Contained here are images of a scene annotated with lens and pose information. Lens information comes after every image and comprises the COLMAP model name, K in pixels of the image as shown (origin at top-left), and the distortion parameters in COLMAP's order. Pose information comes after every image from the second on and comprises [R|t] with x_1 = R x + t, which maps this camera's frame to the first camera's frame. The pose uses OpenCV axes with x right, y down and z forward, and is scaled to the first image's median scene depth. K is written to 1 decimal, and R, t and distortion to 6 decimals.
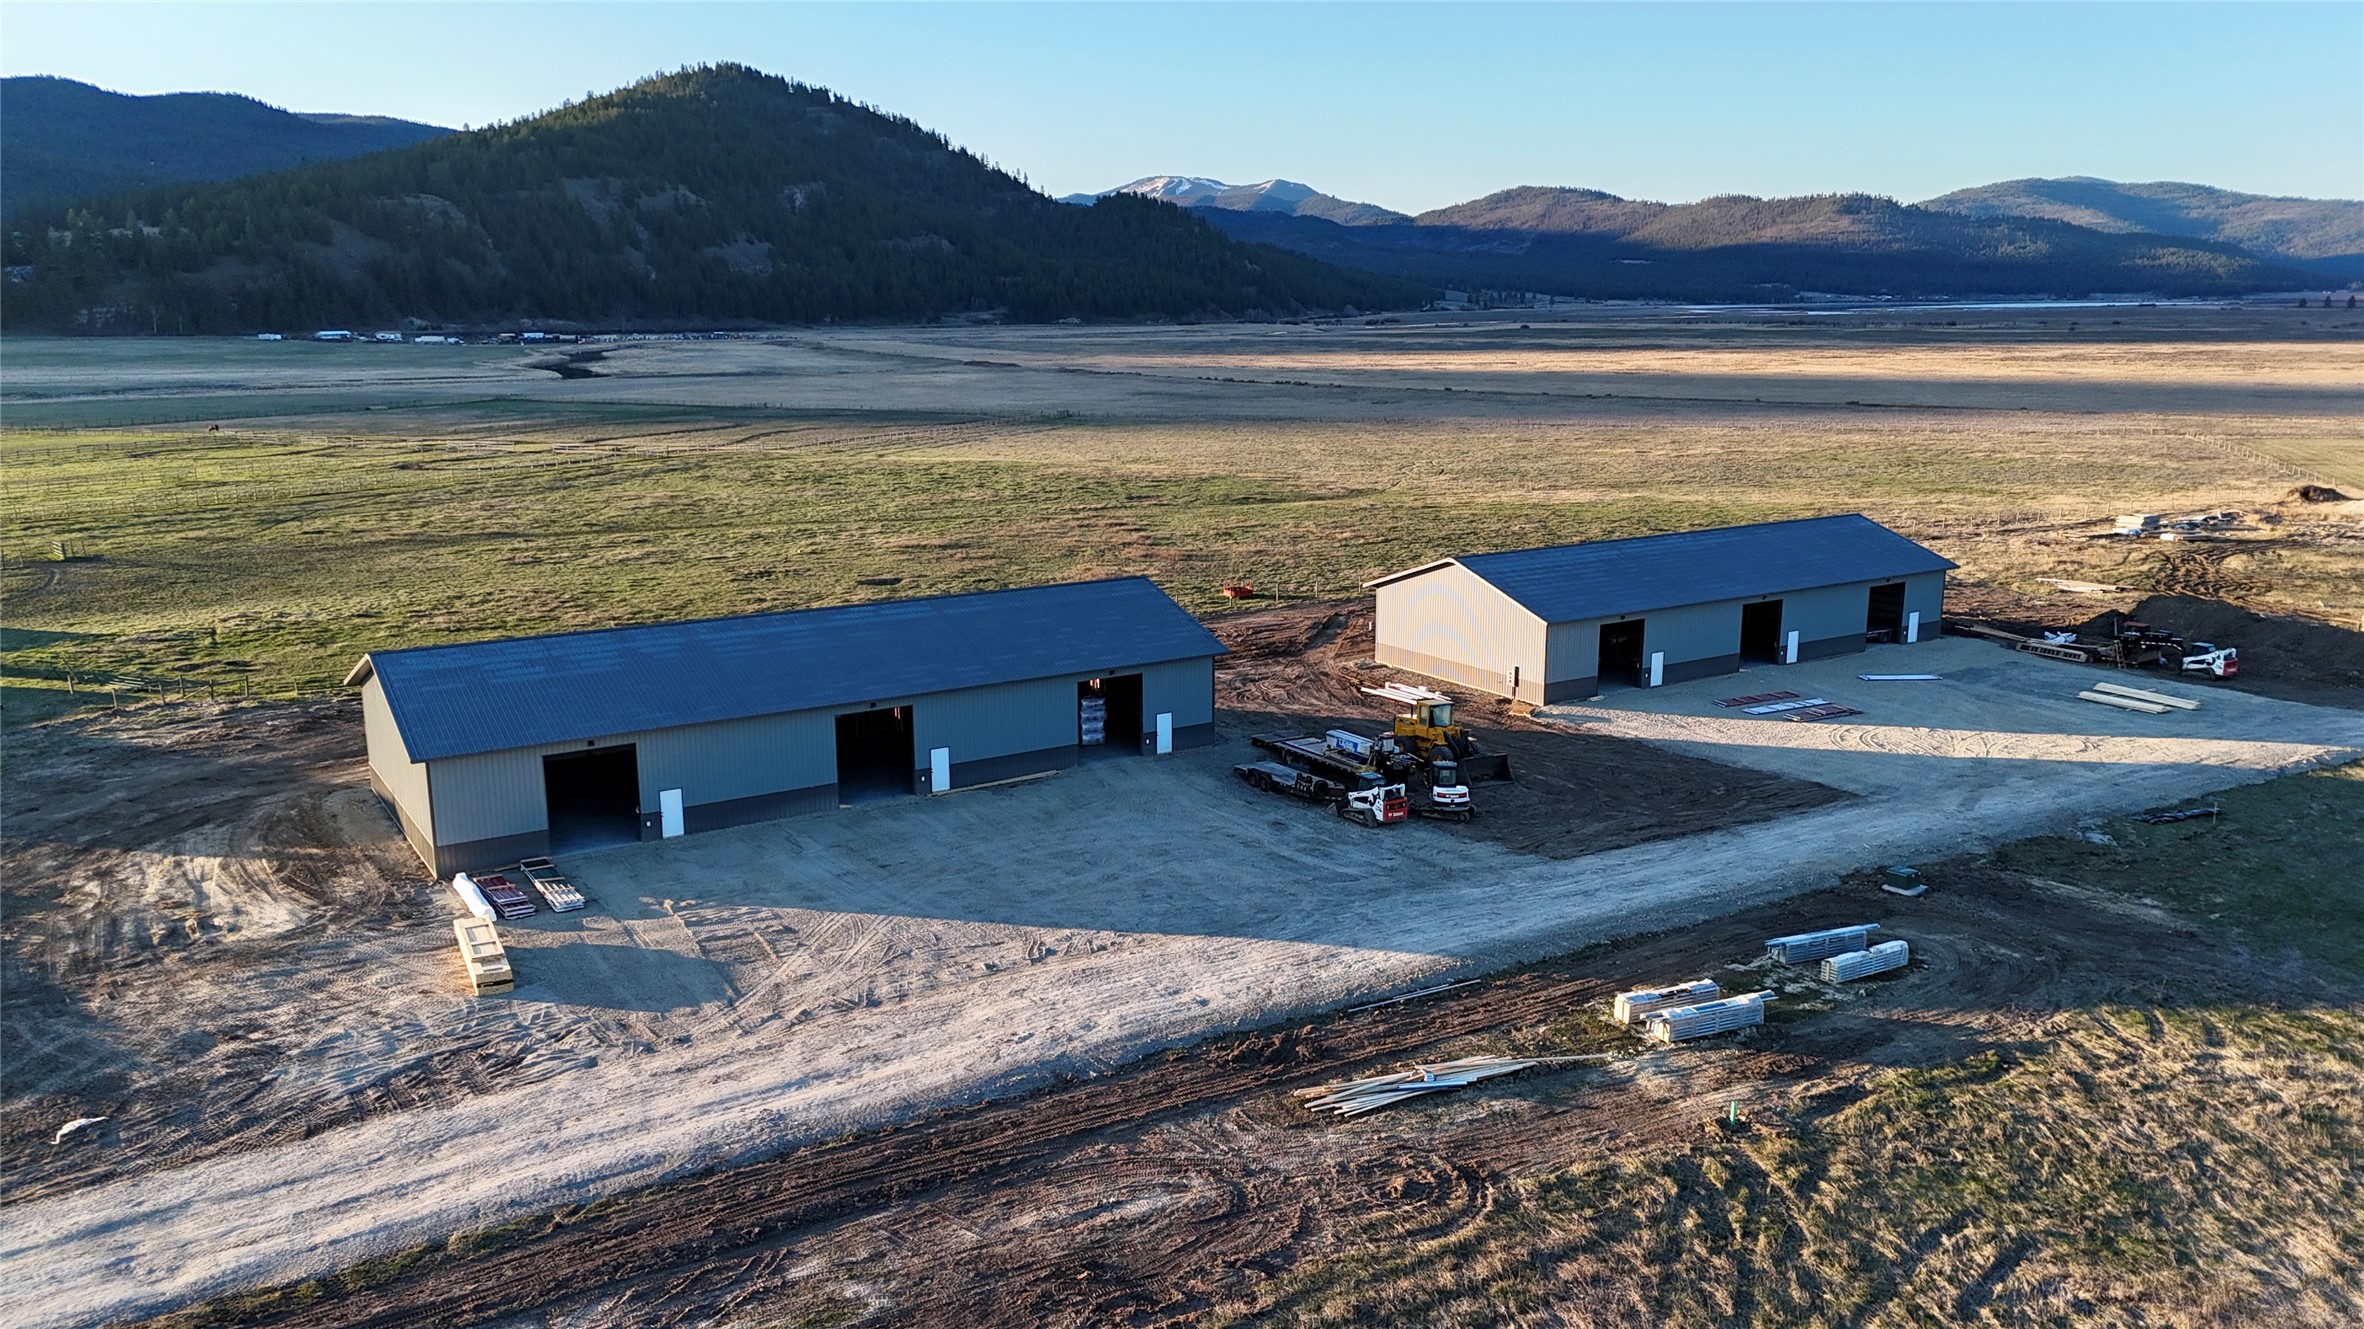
lens RADIAL K [[1727.8, 0, 1190.6], [0, 1727.8, 662.4], [0, 0, 1]] dist [0.088726, -0.086000]
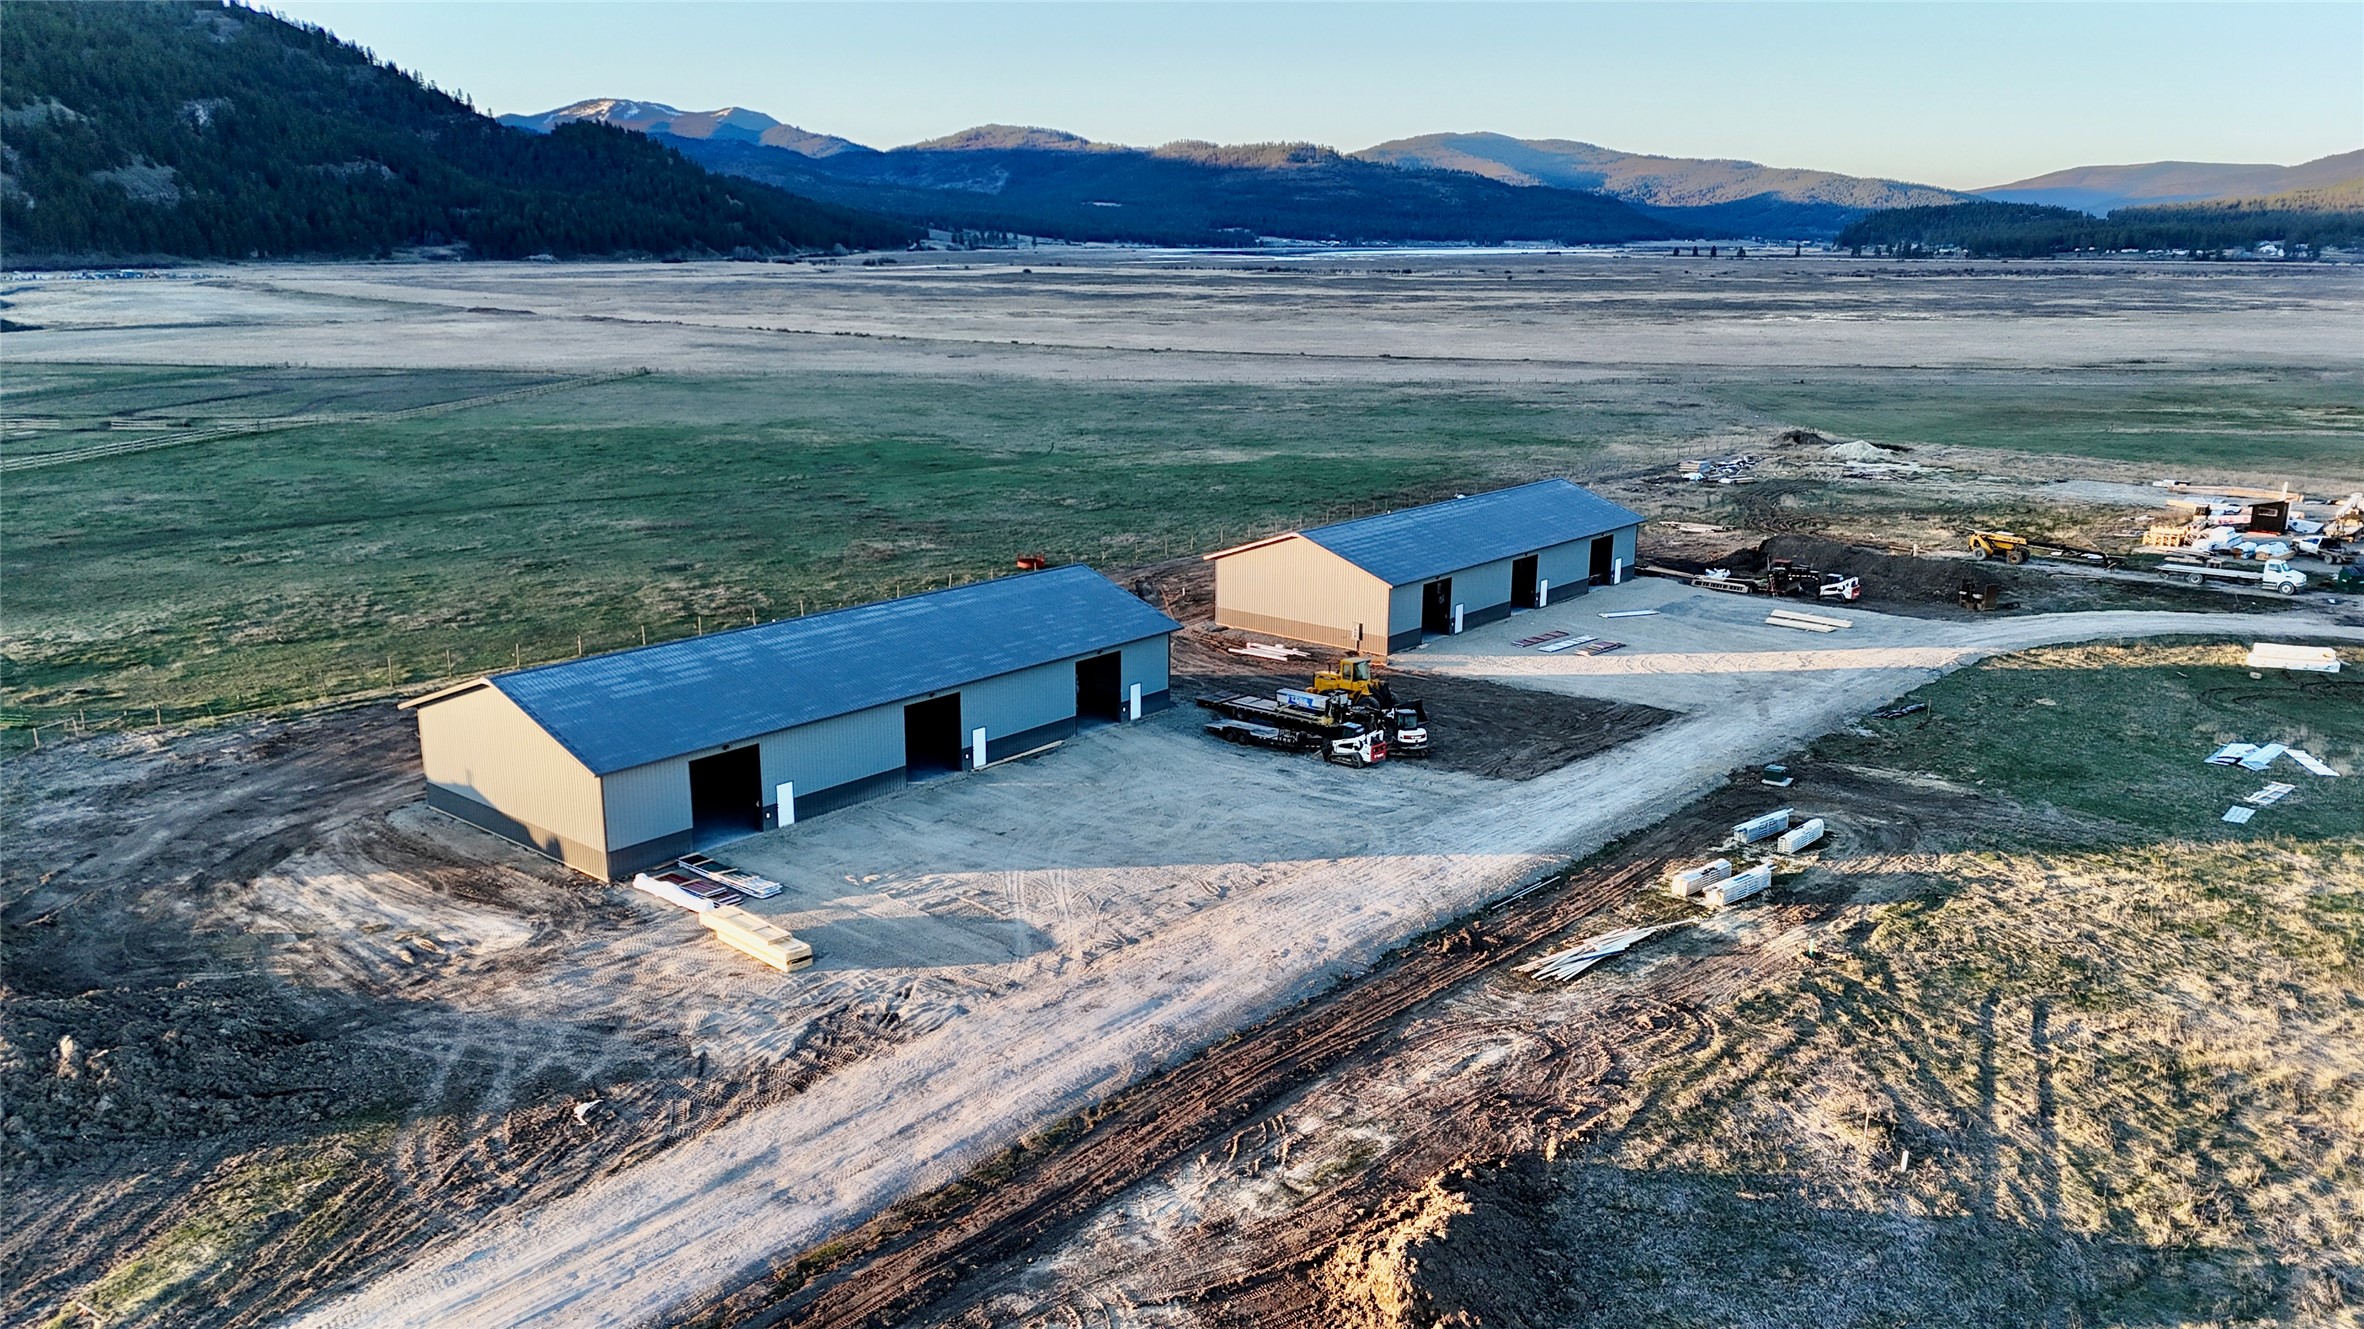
lens RADIAL K [[1727.8, 0, 1190.6], [0, 1727.8, 662.4], [0, 0, 1]] dist [0.088726, -0.086000]
pose [[0.956900, -0.061481, 0.283835, -0.310029], [0.051644, 0.997781, 0.042020, -0.031811], [-0.285789, -0.025550, 0.957952, -0.113303]]
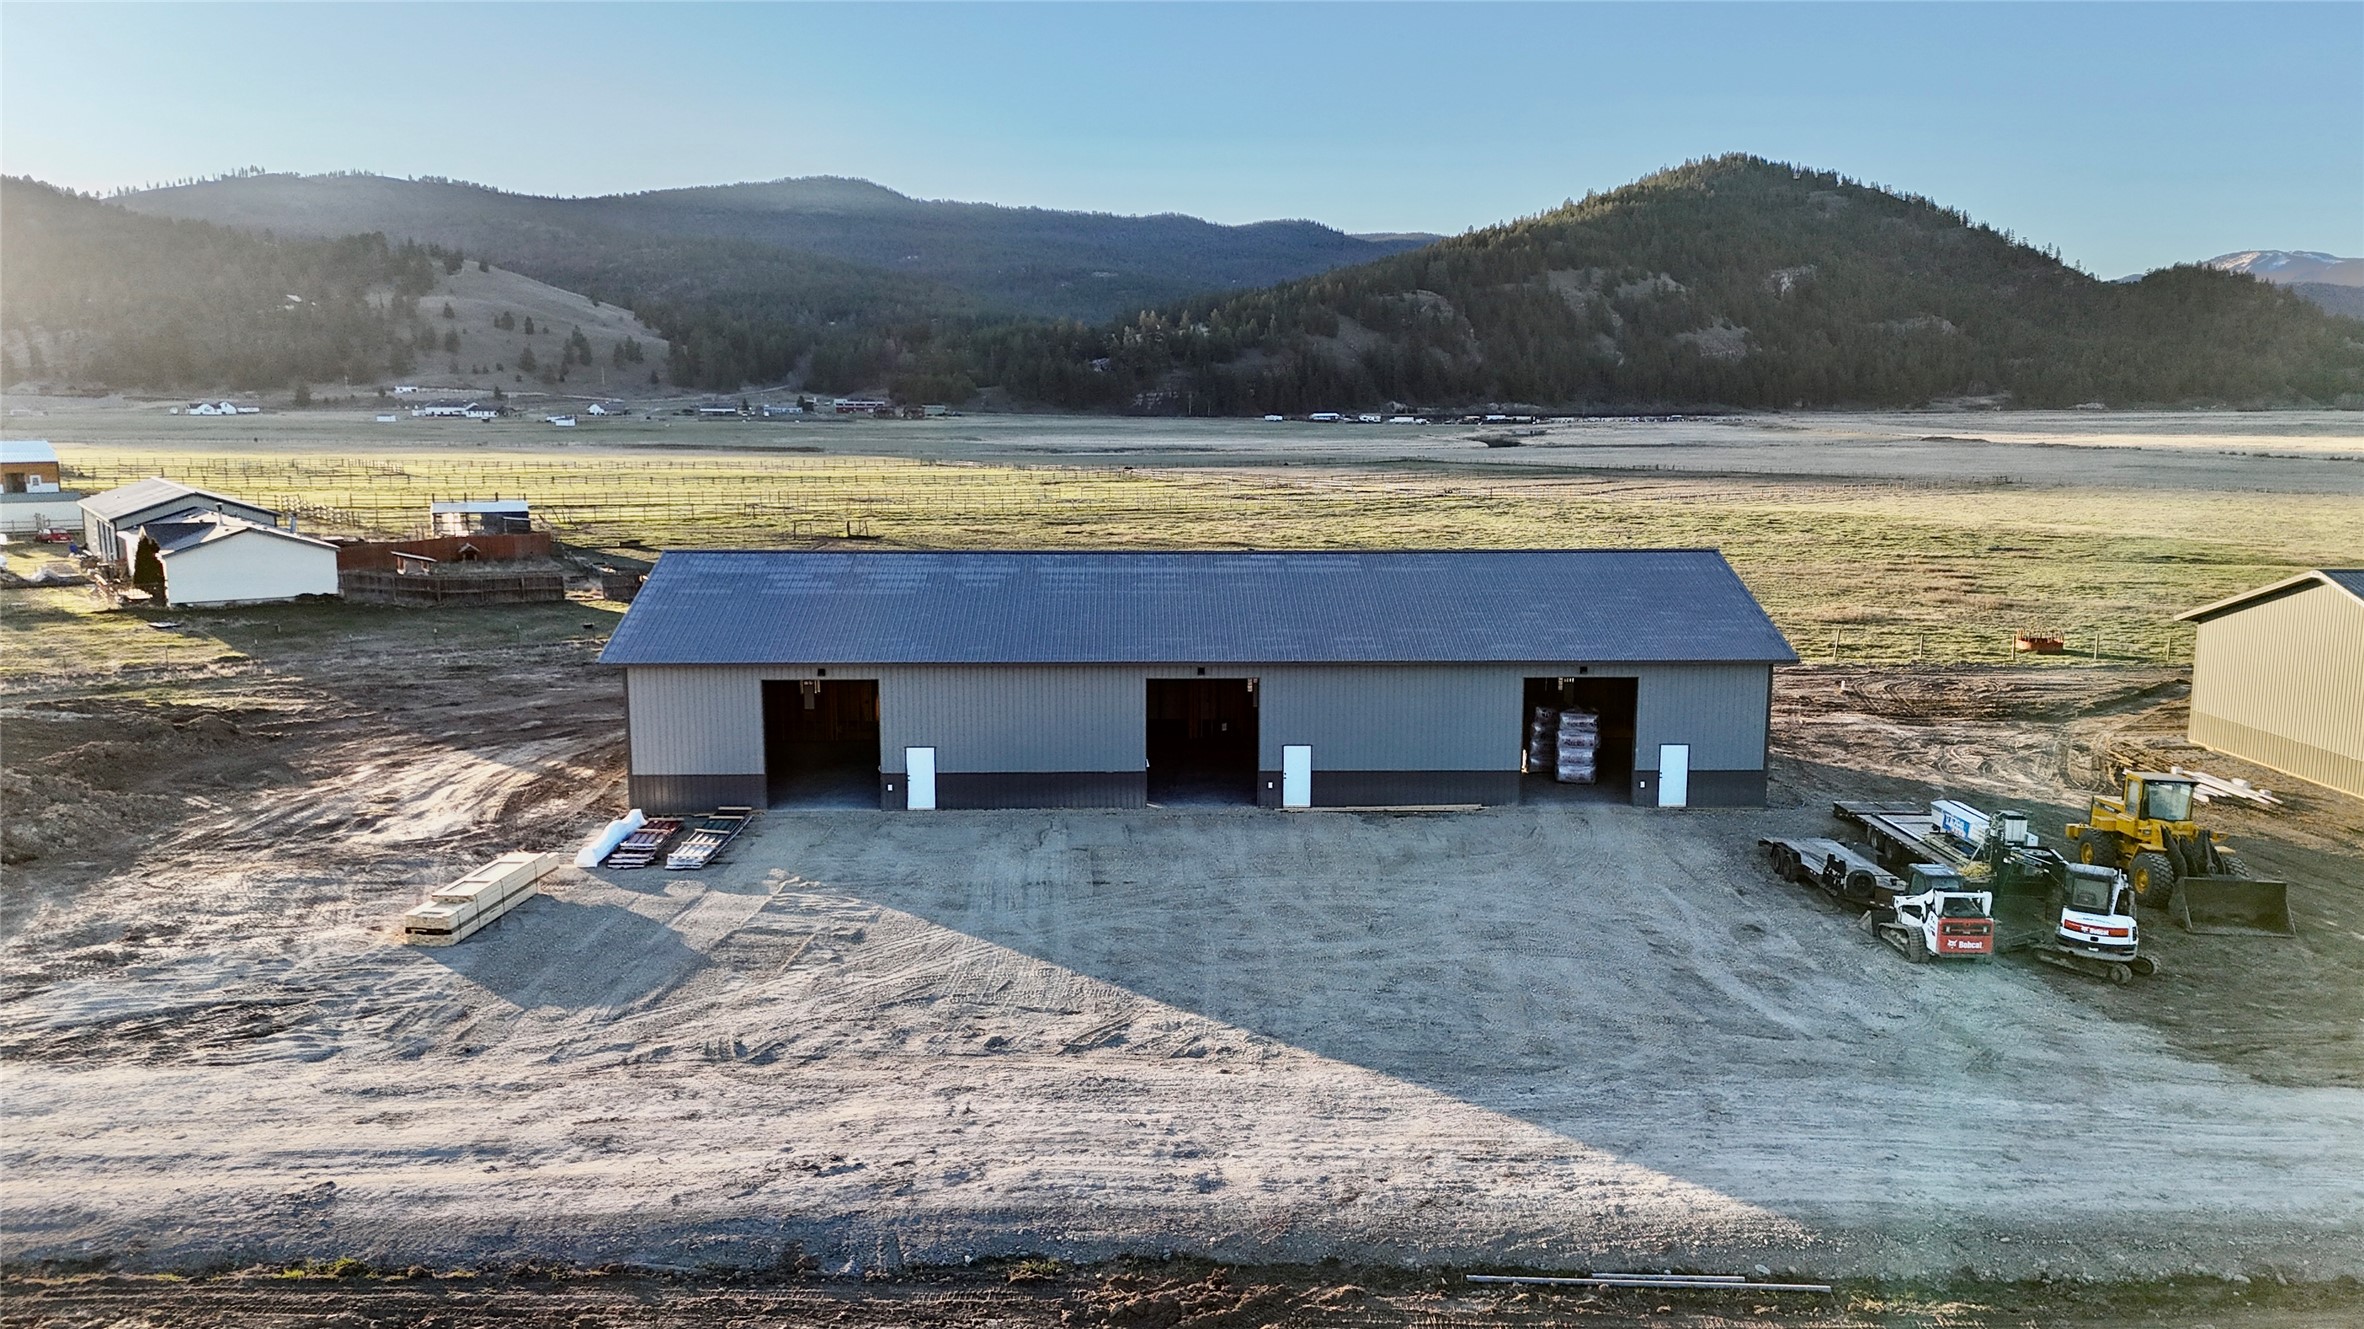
lens RADIAL K [[1727.8, 0, 1190.6], [0, 1727.8, 662.4], [0, 0, 1]] dist [0.088726, -0.086000]
pose [[0.854031, 0.083535, -0.513472, 0.165353], [-0.111095, 0.993540, -0.023144, 0.034648], [0.508222, 0.076810, 0.857794, 0.347082]]
